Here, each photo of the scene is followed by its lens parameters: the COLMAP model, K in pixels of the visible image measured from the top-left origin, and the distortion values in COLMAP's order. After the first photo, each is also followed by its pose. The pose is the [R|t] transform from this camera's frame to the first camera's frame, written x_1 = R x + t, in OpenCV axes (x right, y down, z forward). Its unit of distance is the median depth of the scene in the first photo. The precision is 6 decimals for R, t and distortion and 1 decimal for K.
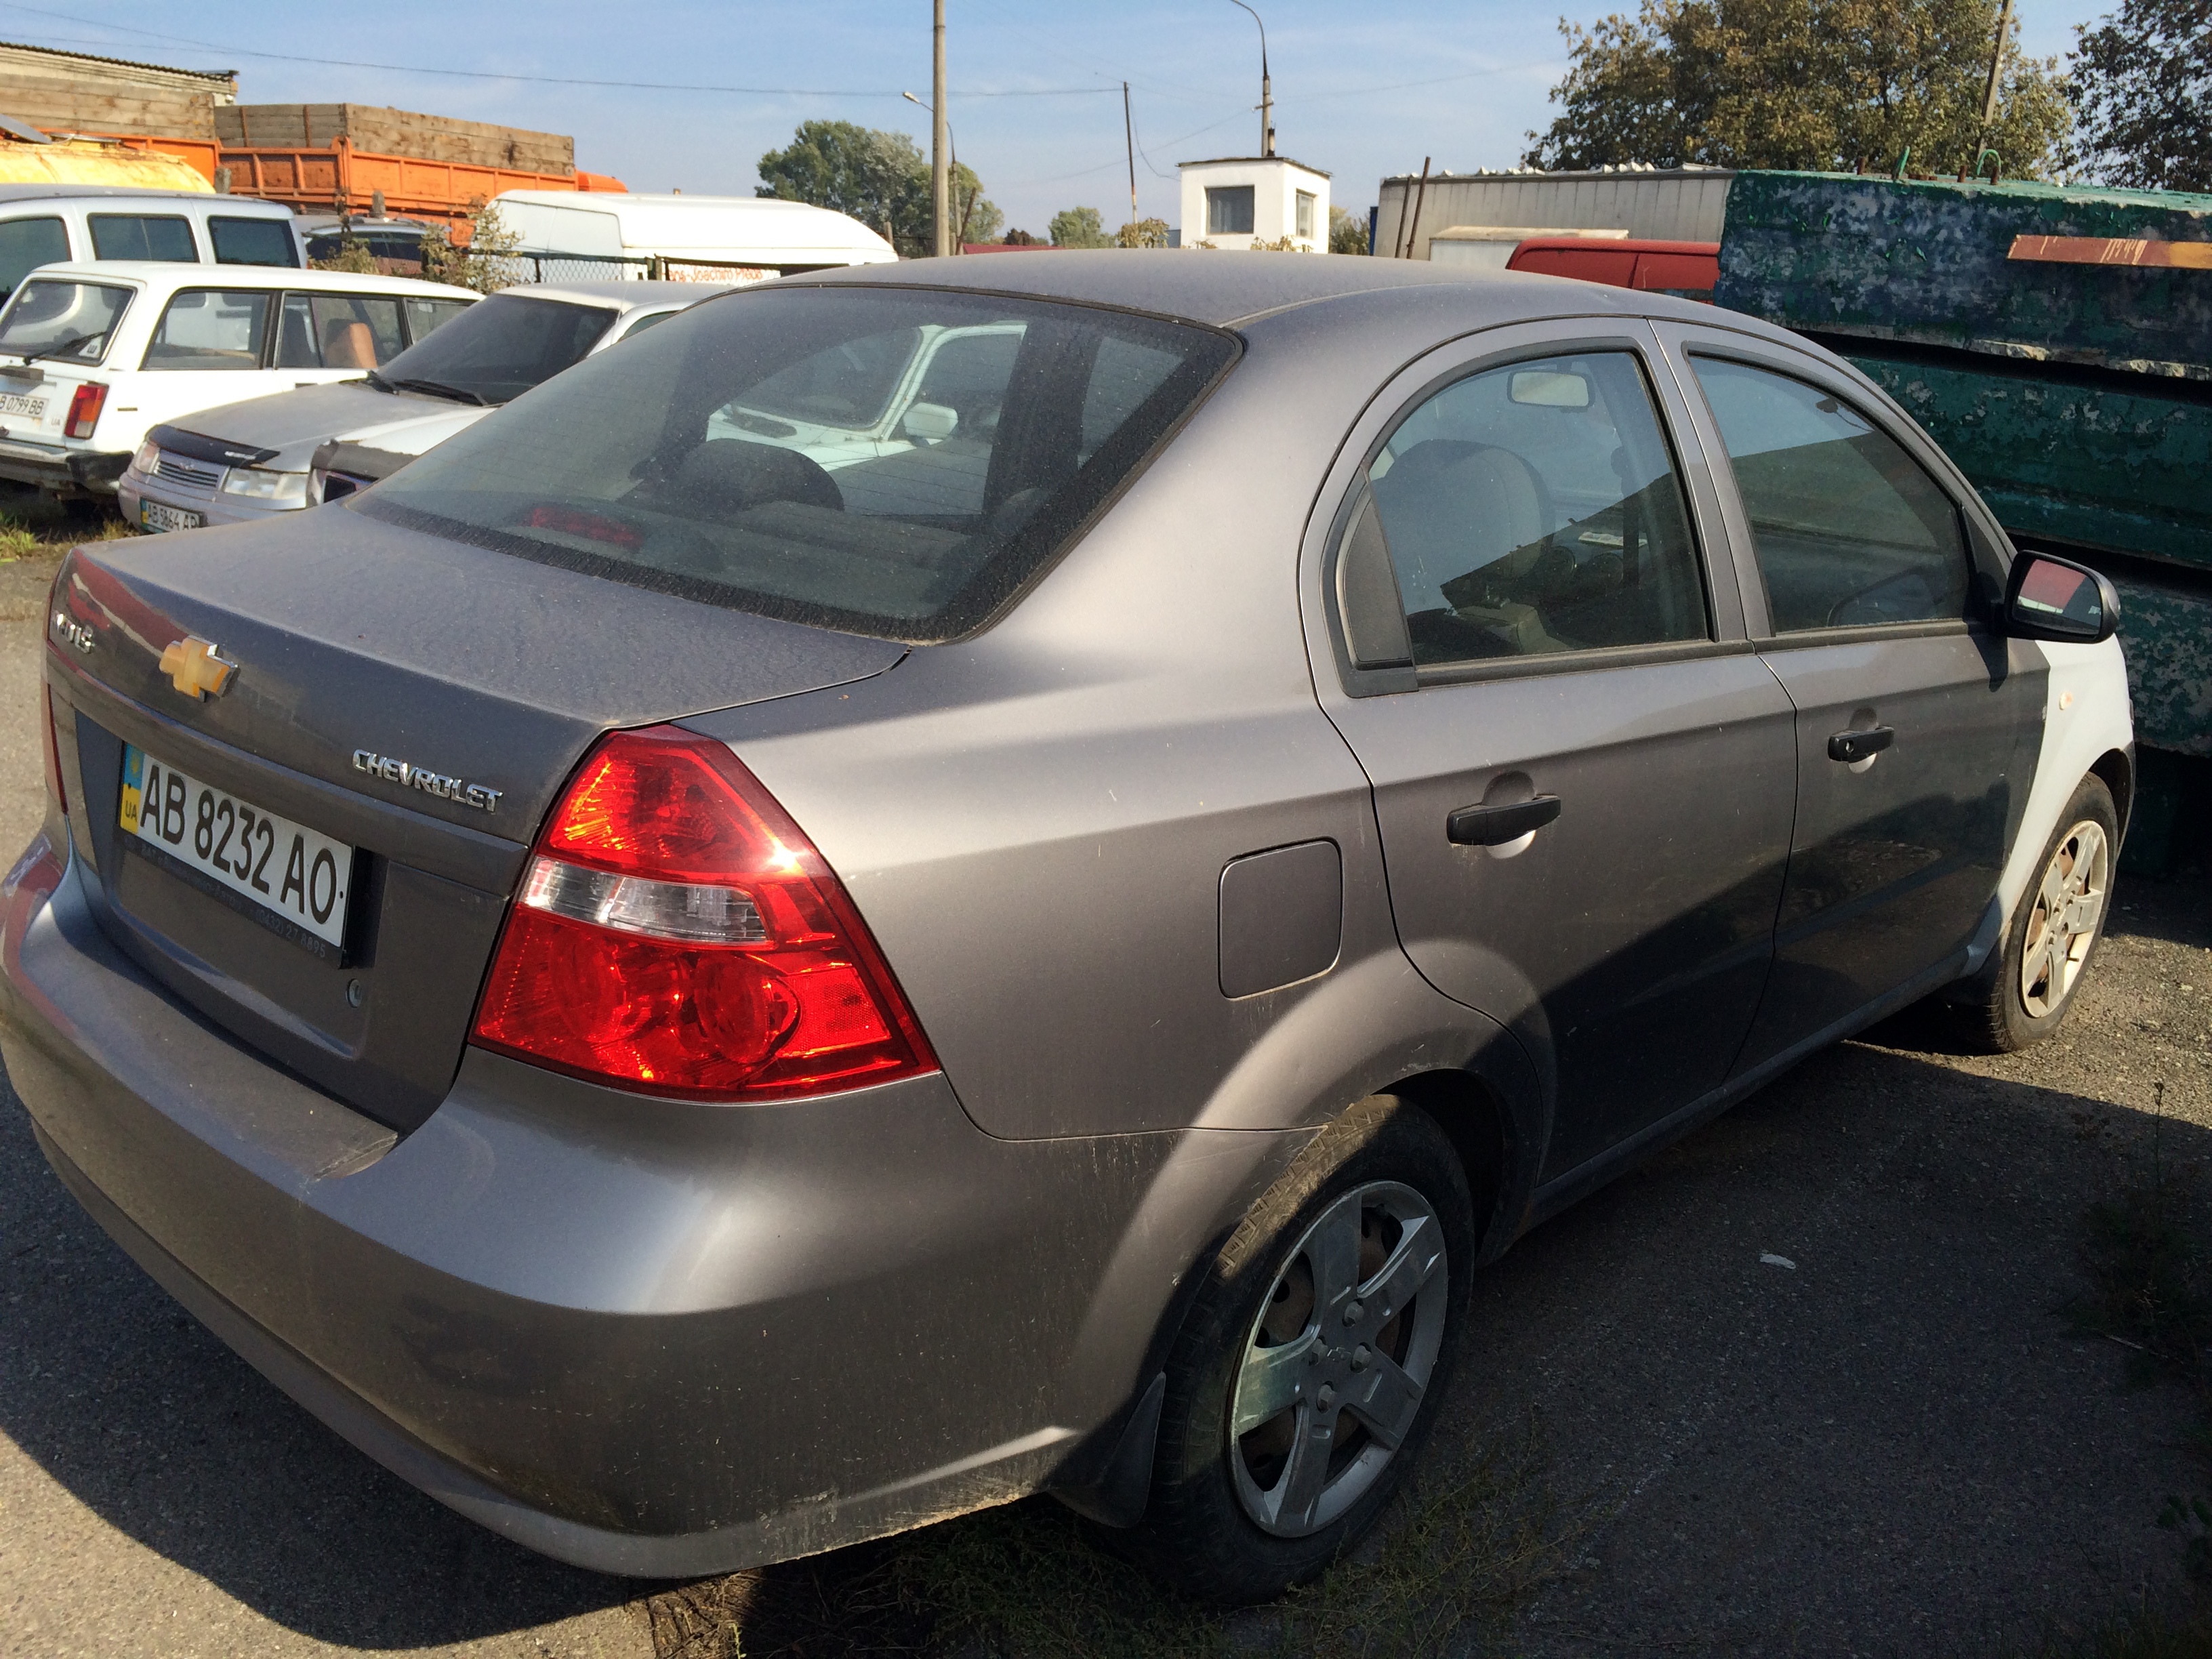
lens RADIAL K [[1915.1, 0, 1106.0], [0, 1915.1, 829.5], [0, 0, 1]] dist [0.062908, -0.103453]
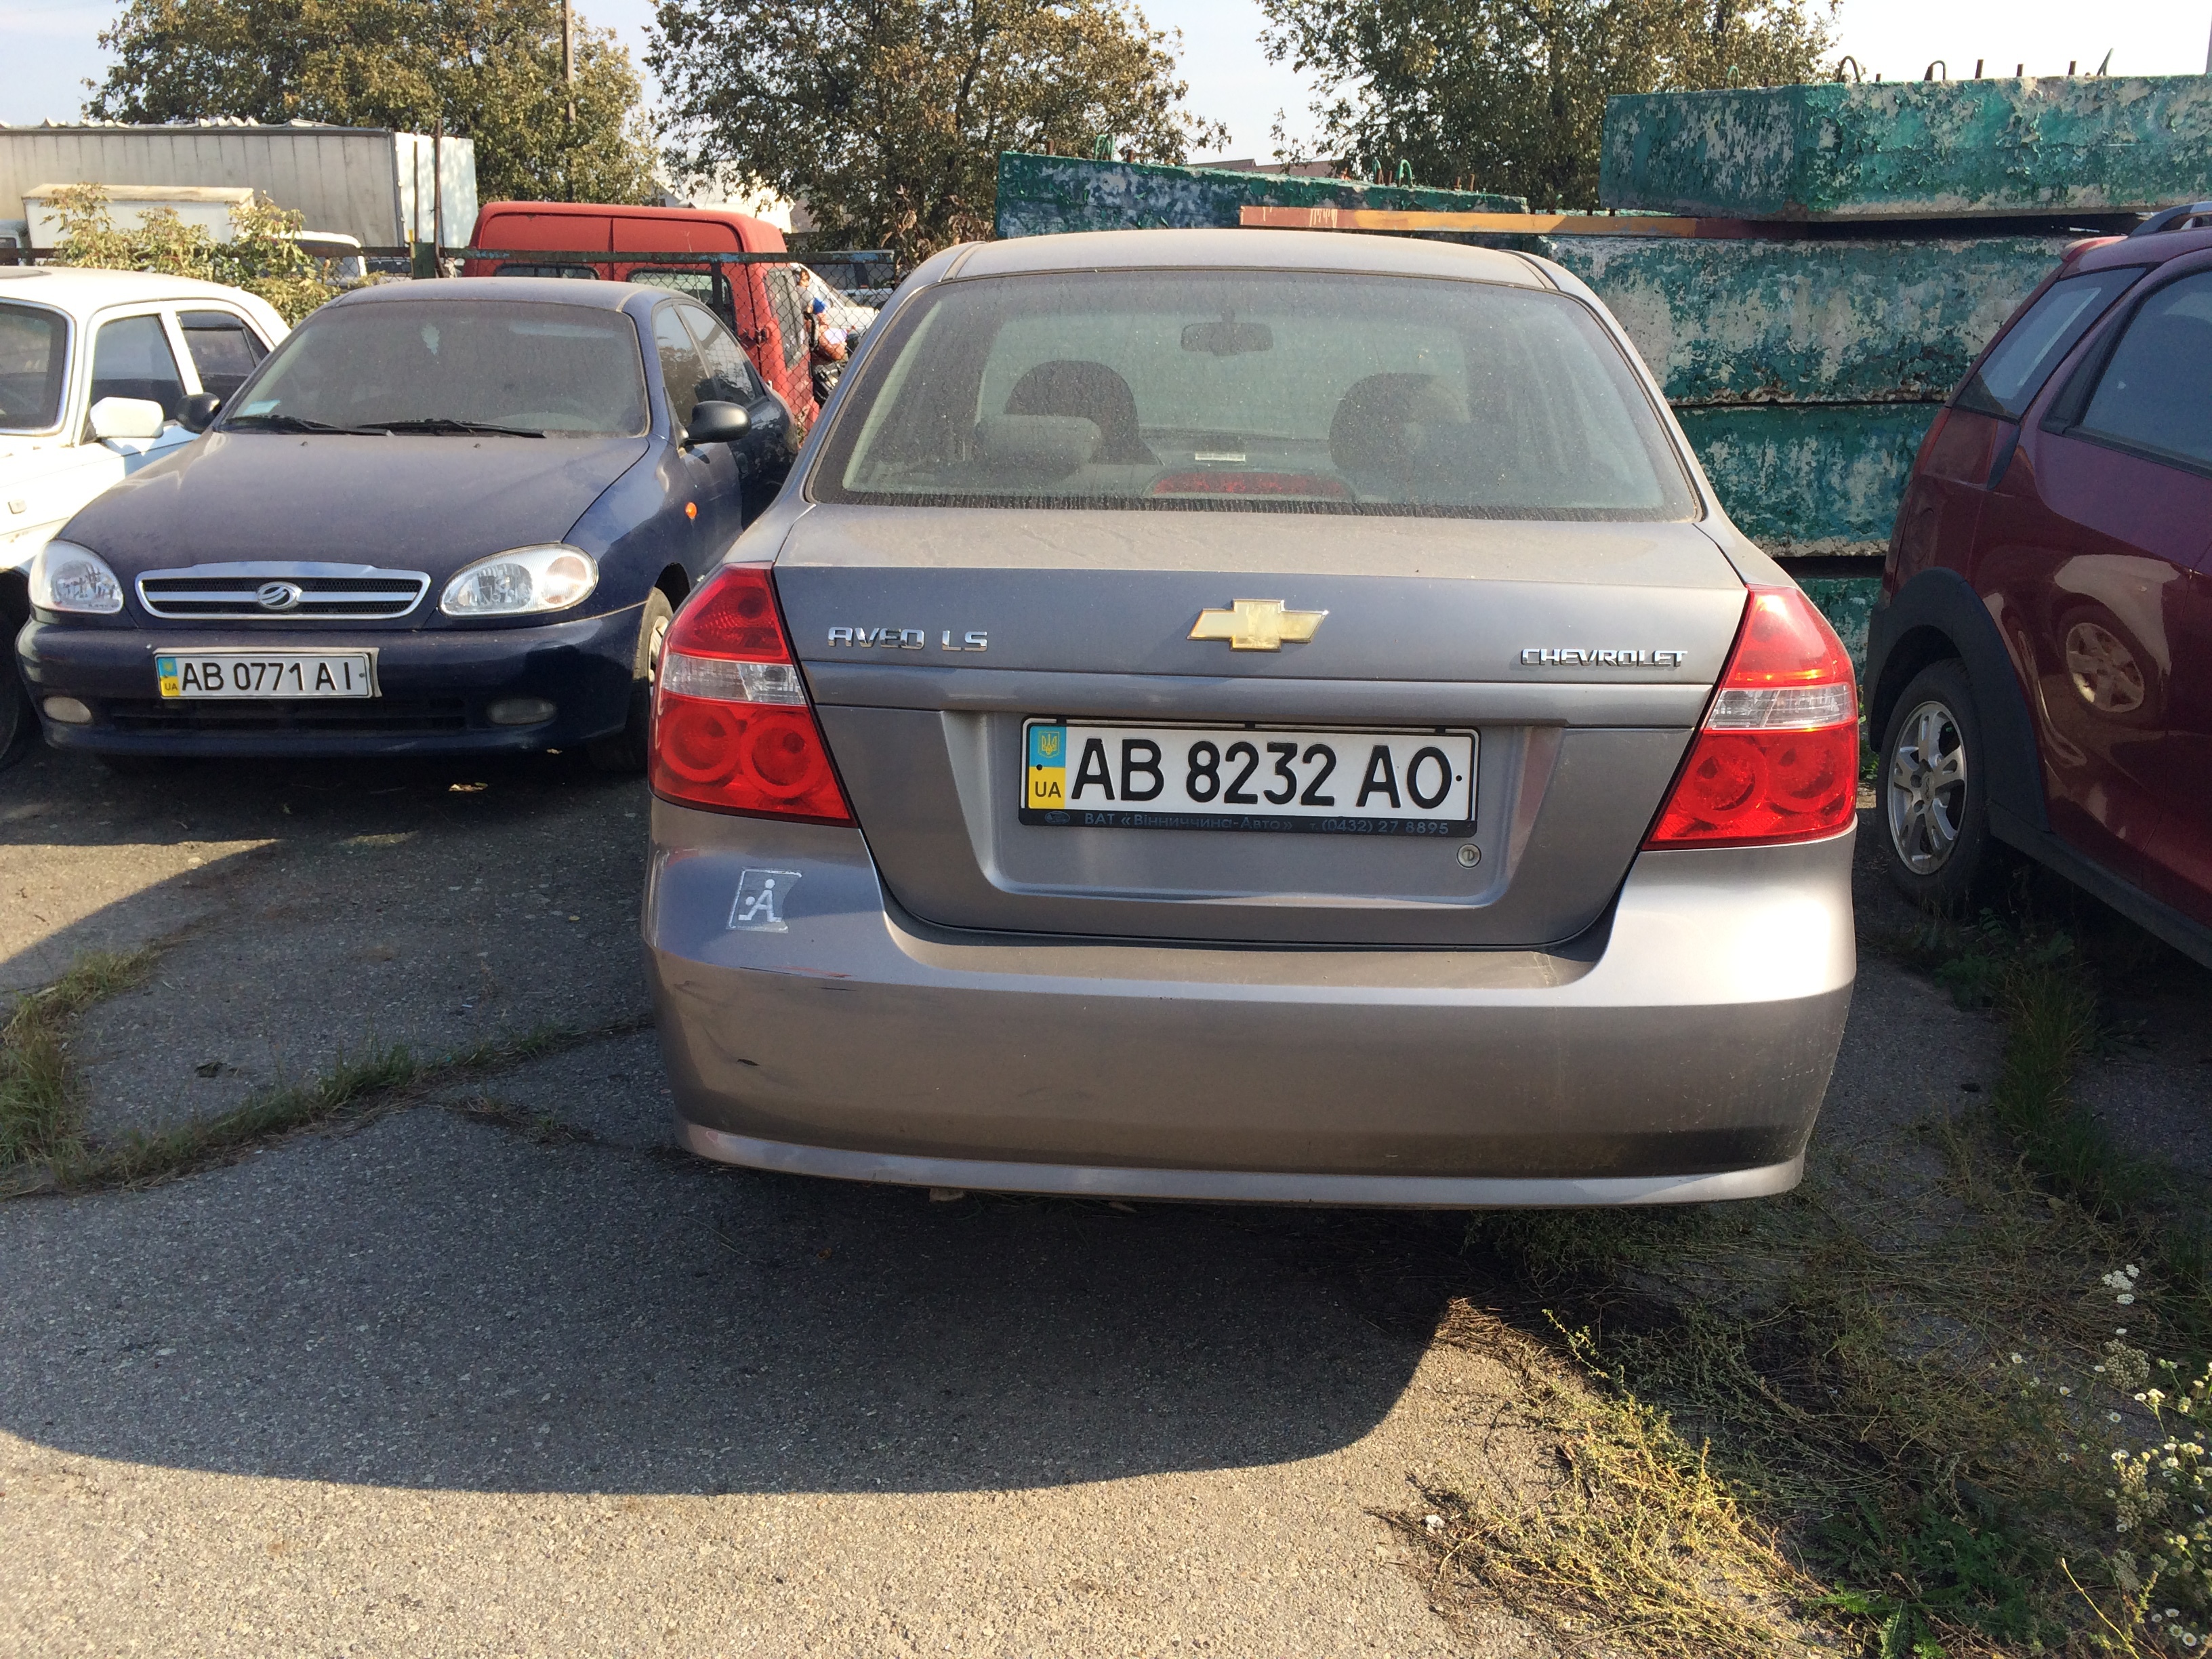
lens RADIAL K [[1893.9, 0, 1129.2], [0, 1893.9, 829.1], [0, 0, 1]] dist [0.088151, -0.110810]
pose [[0.747557, -0.214084, 0.628750, -0.467622], [0.200621, 0.975195, 0.093516, -0.031747], [-0.633174, 0.056232, 0.771964, 0.072912]]
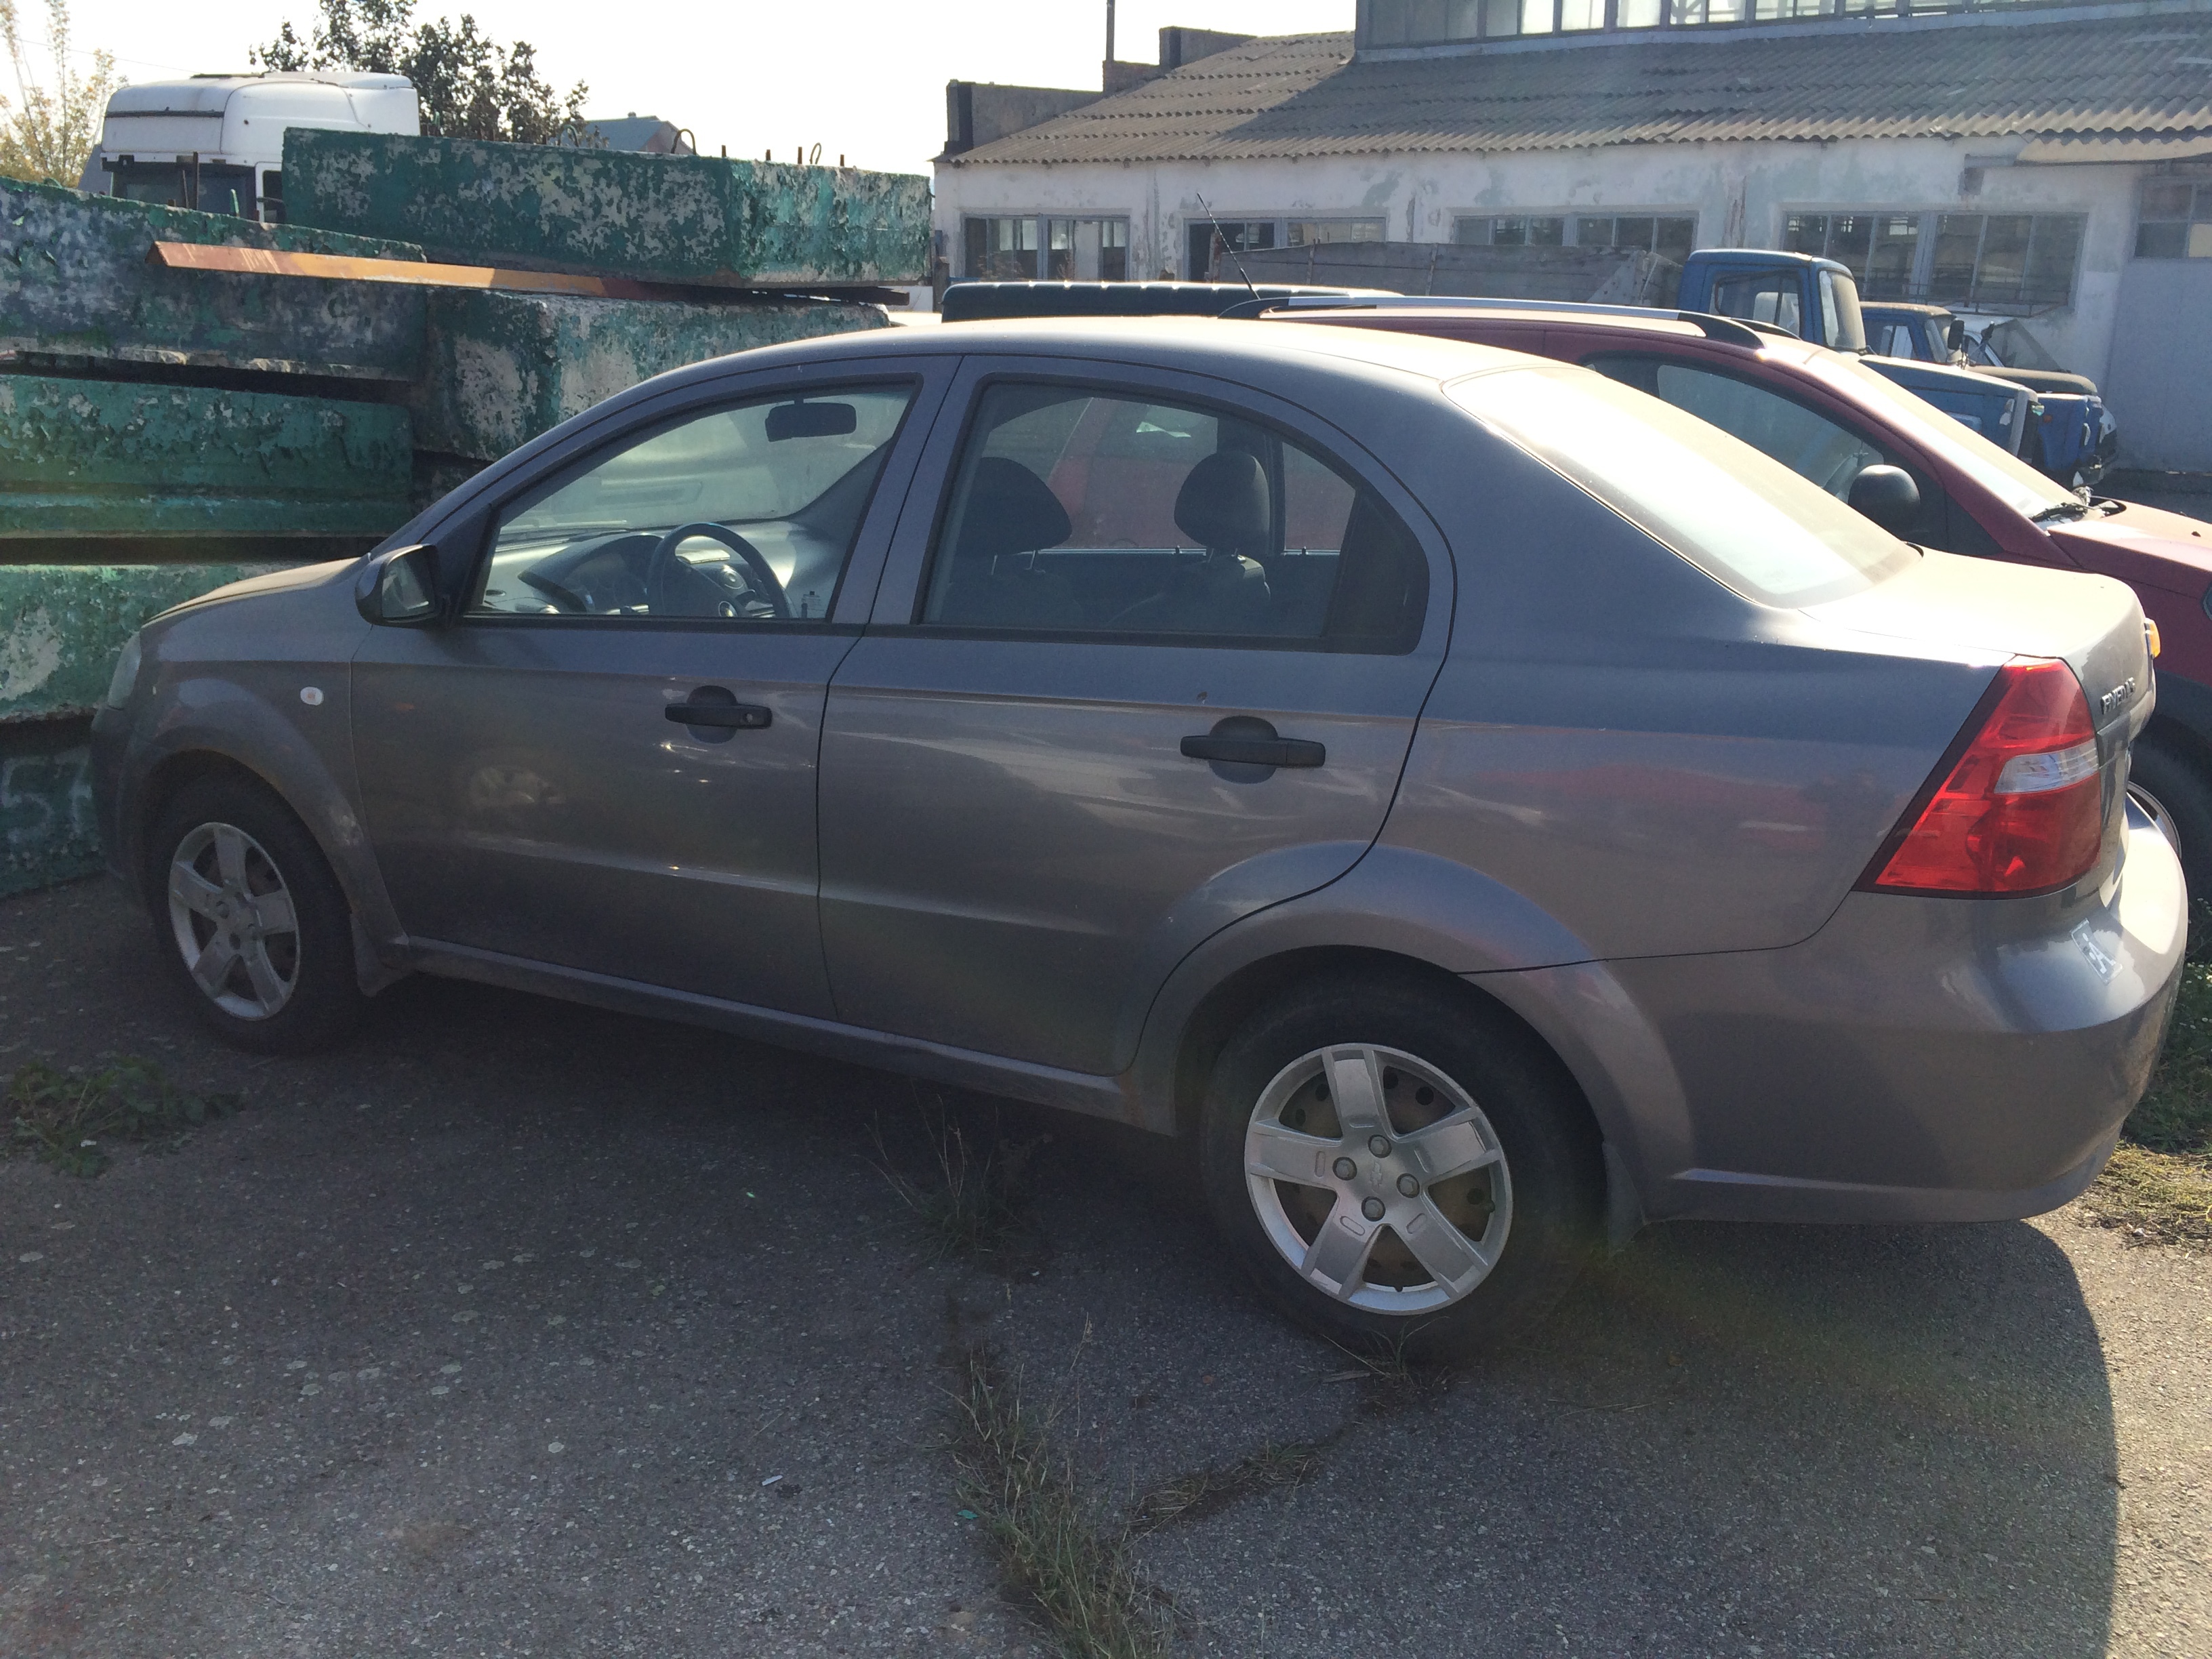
lens RADIAL K [[1893.9, 0, 1129.2], [0, 1893.9, 829.1], [0, 0, 1]] dist [0.088151, -0.110810]
pose [[-0.263327, -0.284793, 0.921711, -0.637510], [0.240213, 0.905982, 0.348560, -0.248672], [-0.934321, 0.313192, -0.170159, 0.764156]]
